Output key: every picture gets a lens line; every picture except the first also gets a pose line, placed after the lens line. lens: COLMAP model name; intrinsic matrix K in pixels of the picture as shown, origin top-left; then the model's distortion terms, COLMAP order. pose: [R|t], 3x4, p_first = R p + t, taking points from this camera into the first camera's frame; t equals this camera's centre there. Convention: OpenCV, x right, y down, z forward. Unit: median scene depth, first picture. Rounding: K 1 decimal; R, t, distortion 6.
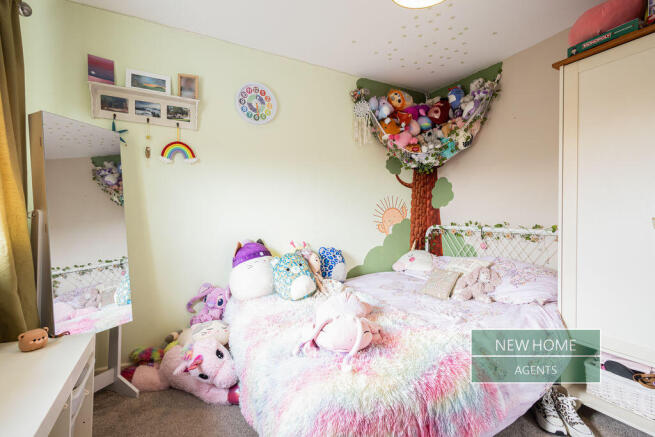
lens RADIAL K [[303.5, 0, 331.2], [0, 303.5, 215.8], [0, 0, 1]] dist [0.000761, -0.001660]
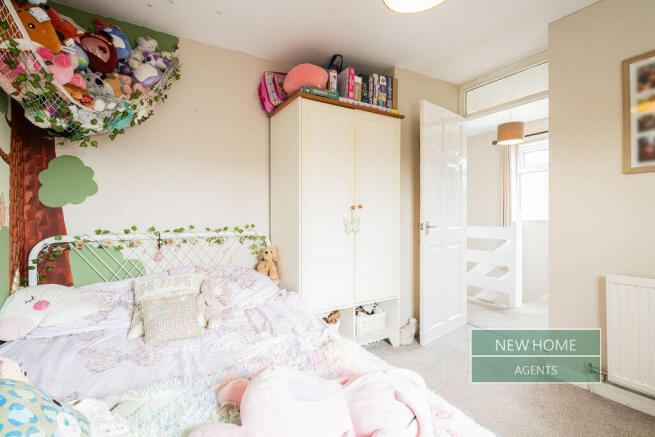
lens RADIAL K [[303.5, 0, 330.6], [0, 303.5, 216.4], [0, 0, 1]] dist [0.000761, -0.001660]
pose [[-0.063886, -0.000426, 0.997957, -0.346493], [0.008669, 0.999962, 0.000982, -0.003710], [-0.997920, 0.008714, -0.063880, 0.688322]]
